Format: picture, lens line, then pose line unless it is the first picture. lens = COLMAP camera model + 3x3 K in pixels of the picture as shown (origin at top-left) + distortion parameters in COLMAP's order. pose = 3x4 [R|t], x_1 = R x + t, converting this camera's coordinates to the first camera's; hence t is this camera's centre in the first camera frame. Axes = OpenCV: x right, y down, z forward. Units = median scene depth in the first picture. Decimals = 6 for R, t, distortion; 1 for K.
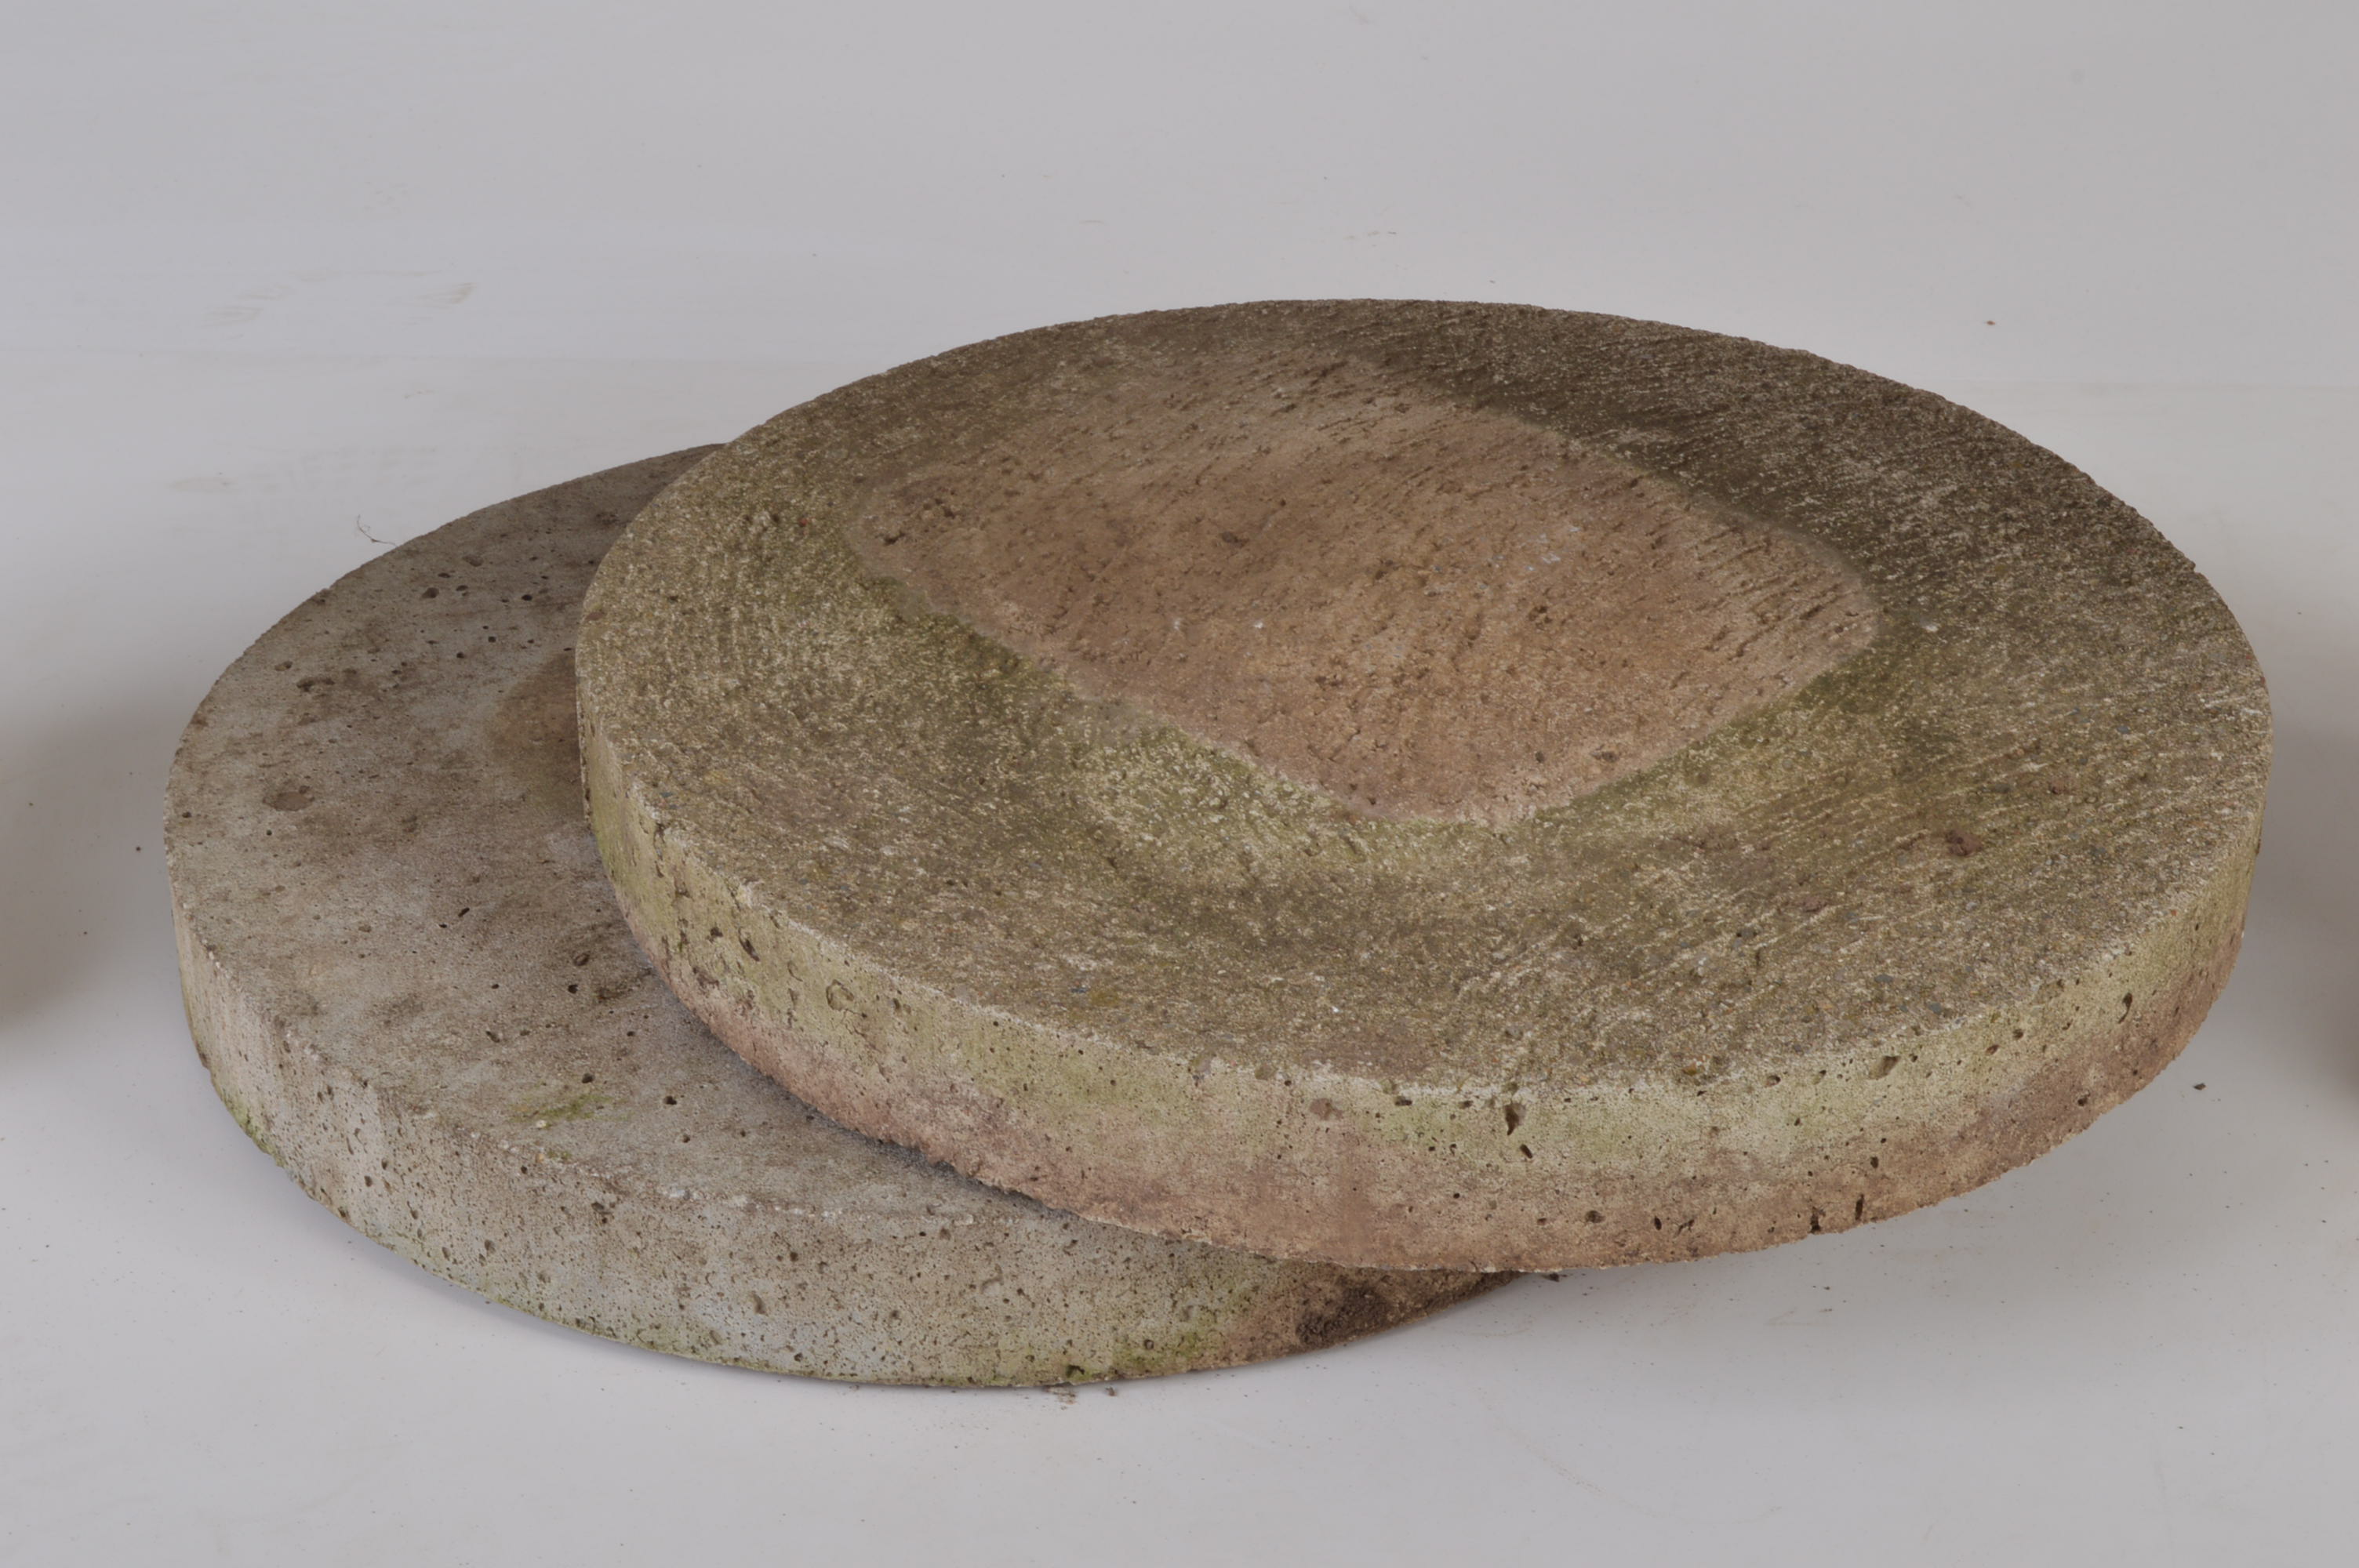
lens RADIAL K [[4077.4, 0, 1187.7], [0, 4077.4, 781.5], [0, 0, 1]] dist [-0.003950, 0.000000]
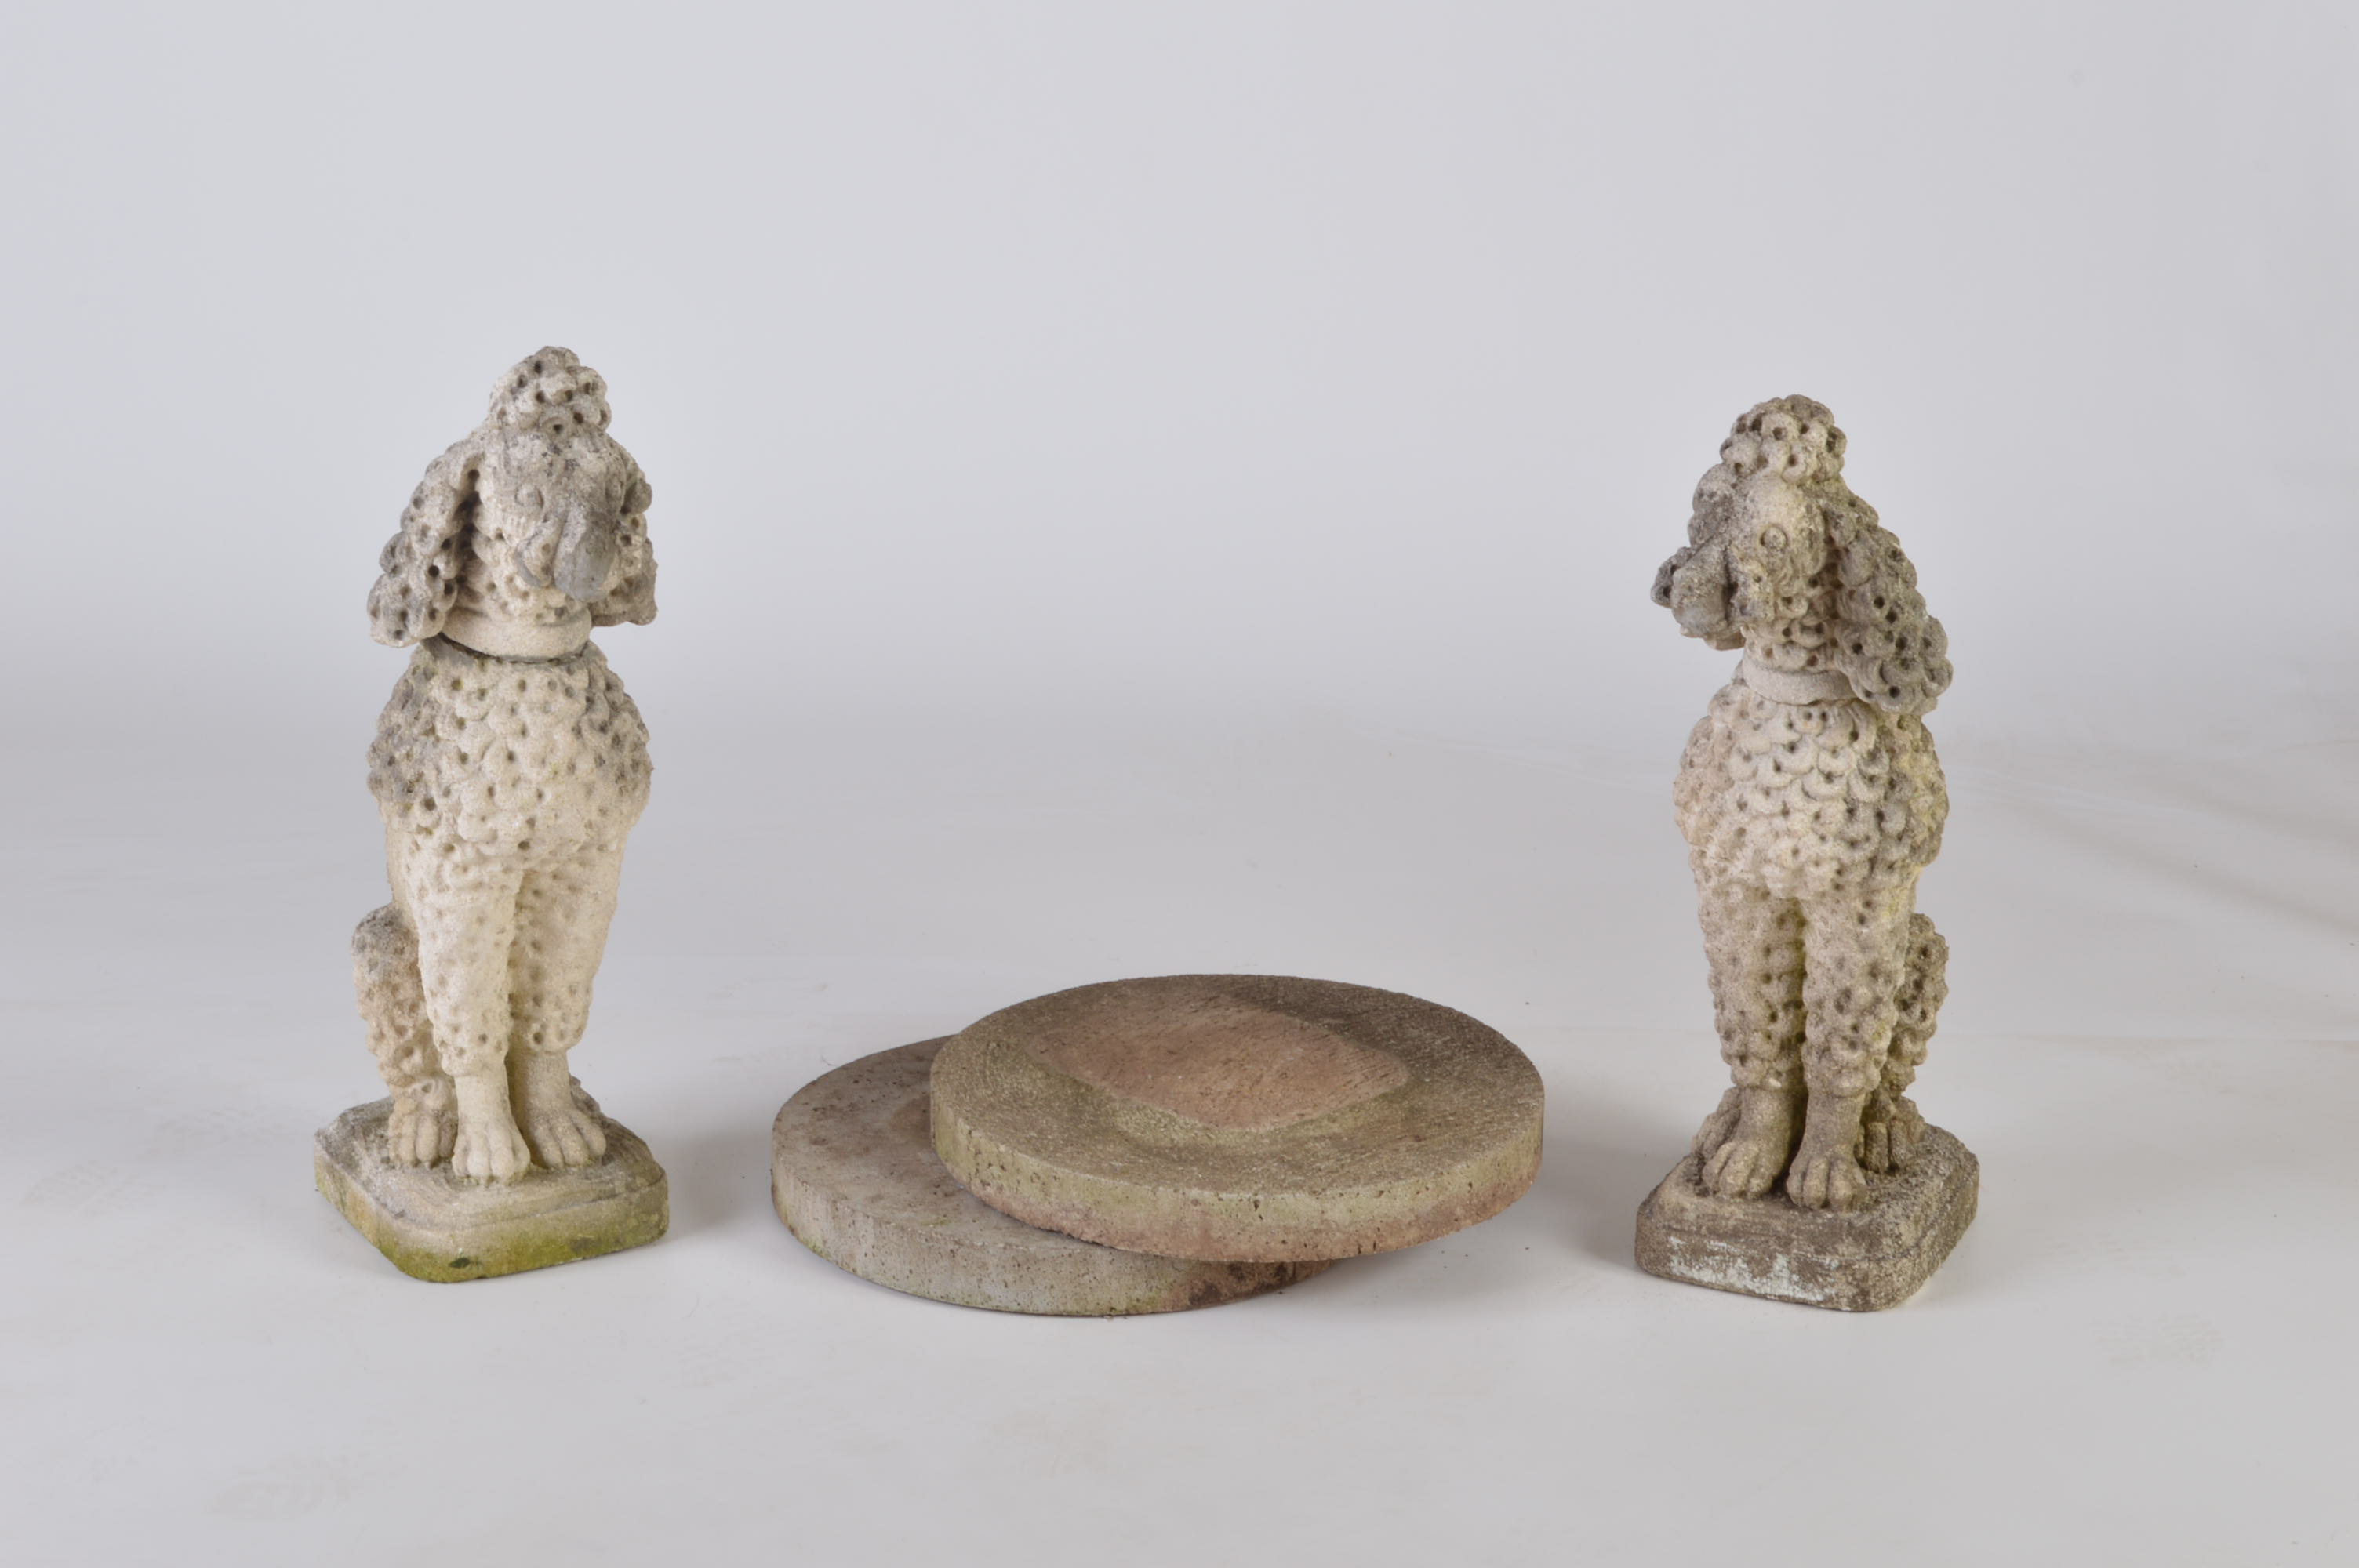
lens RADIAL K [[4728.9, 0, 1178.4], [0, 4728.9, 778.3], [0, 0, 1]] dist [0.005216, 0.000000]
pose [[0.999987, 0.004826, -0.001777, 0.022329], [-0.005091, 0.977730, -0.209803, 0.455952], [0.000725, 0.209809, 0.977742, -2.265145]]
